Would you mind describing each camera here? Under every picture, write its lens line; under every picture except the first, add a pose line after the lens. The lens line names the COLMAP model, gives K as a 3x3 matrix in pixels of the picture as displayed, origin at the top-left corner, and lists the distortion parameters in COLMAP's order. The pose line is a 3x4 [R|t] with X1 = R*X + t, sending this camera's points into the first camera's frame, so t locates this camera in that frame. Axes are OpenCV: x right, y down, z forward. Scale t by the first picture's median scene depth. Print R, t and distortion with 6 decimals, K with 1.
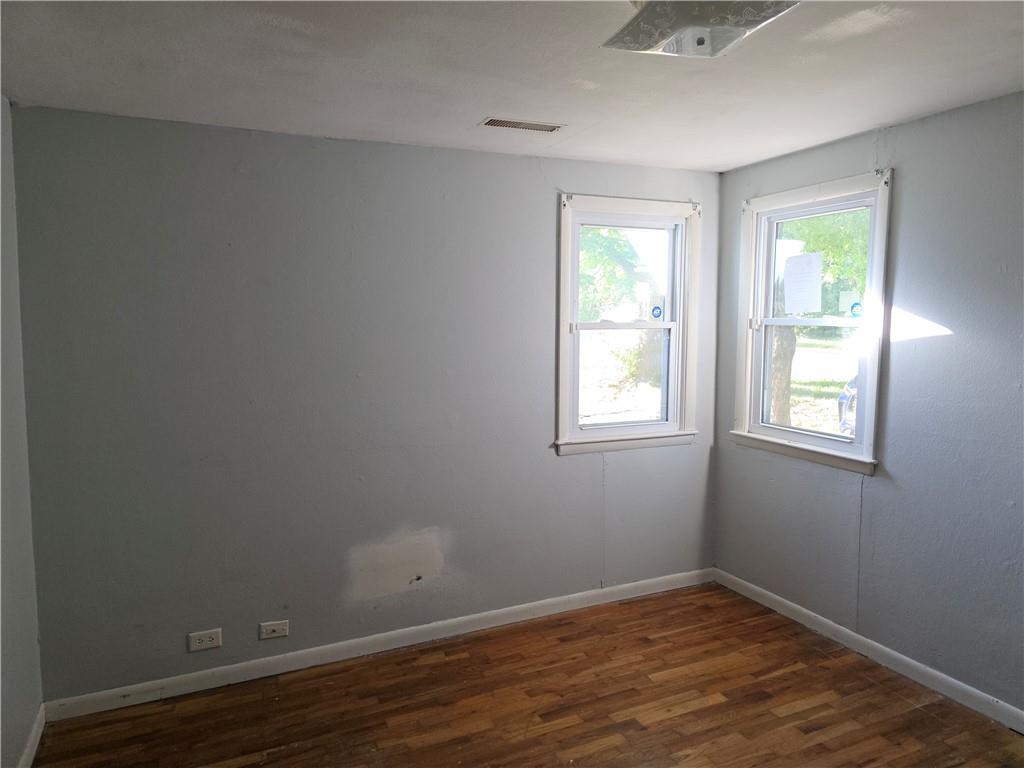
lens RADIAL K [[680.3, 0, 512.0], [0, 680.3, 384.0], [0, 0, 1]] dist [0.078061, -0.063009]
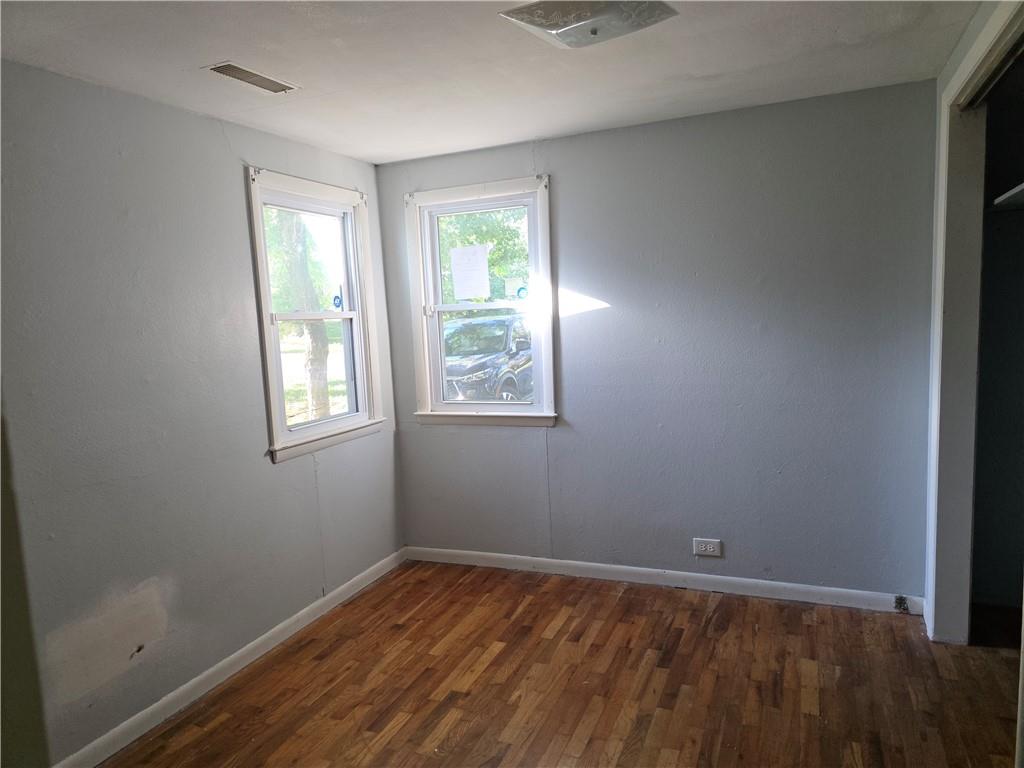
lens RADIAL K [[679.6, 0, 516.8], [0, 679.6, 391.4], [0, 0, 1]] dist [0.076793, -0.065527]
pose [[0.753626, -0.112883, 0.647538, -0.286236], [0.112749, 0.992742, 0.041840, 0.011257], [-0.647561, 0.041477, 0.760884, 0.118272]]
